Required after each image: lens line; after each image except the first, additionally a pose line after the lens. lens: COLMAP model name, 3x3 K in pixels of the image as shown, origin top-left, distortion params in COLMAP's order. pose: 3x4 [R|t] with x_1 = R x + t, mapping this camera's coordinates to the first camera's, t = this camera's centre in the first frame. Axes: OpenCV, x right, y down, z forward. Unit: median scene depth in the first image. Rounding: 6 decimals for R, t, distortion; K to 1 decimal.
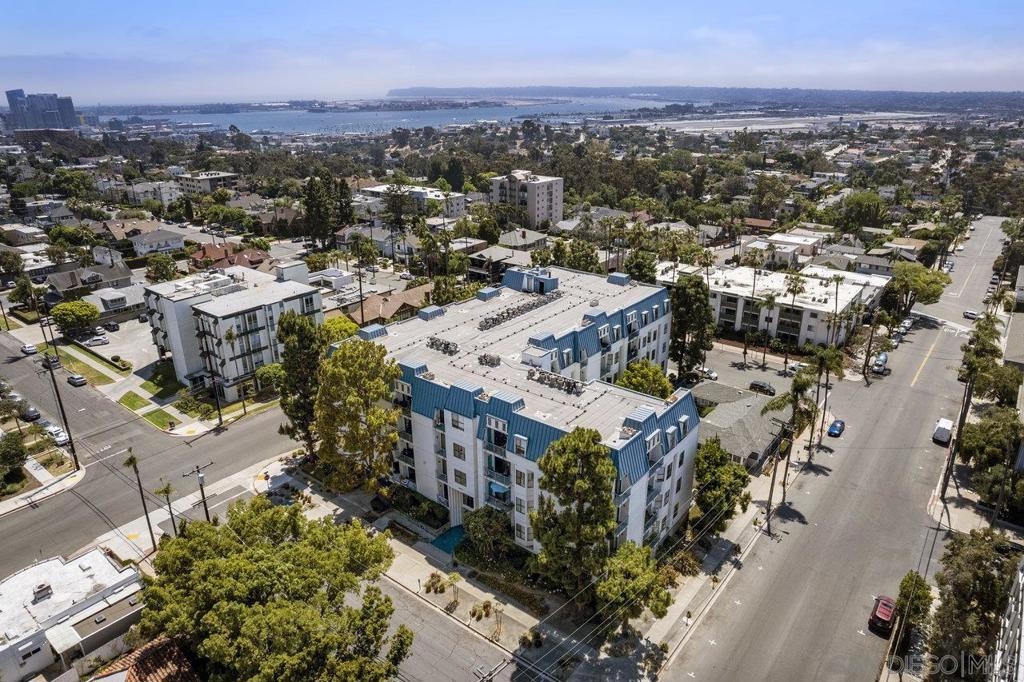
lens RADIAL K [[660.0, 0, 512.0], [0, 660.0, 341.0], [0, 0, 1]] dist [-0.023051, 0.006447]
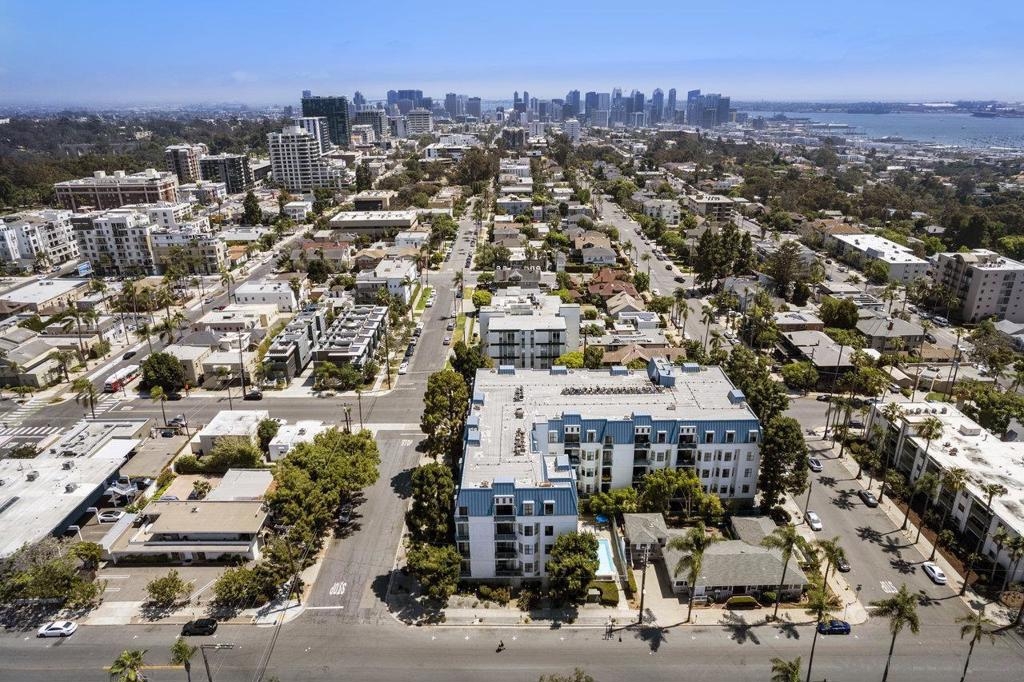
lens RADIAL K [[660.0, 0, 512.0], [0, 660.0, 341.0], [0, 0, 1]] dist [-0.023051, 0.006447]
pose [[0.623658, 0.284991, -0.727895, 0.667442], [-0.278319, 0.951106, 0.133921, -0.215307], [0.730472, 0.119066, 0.672484, -0.001466]]
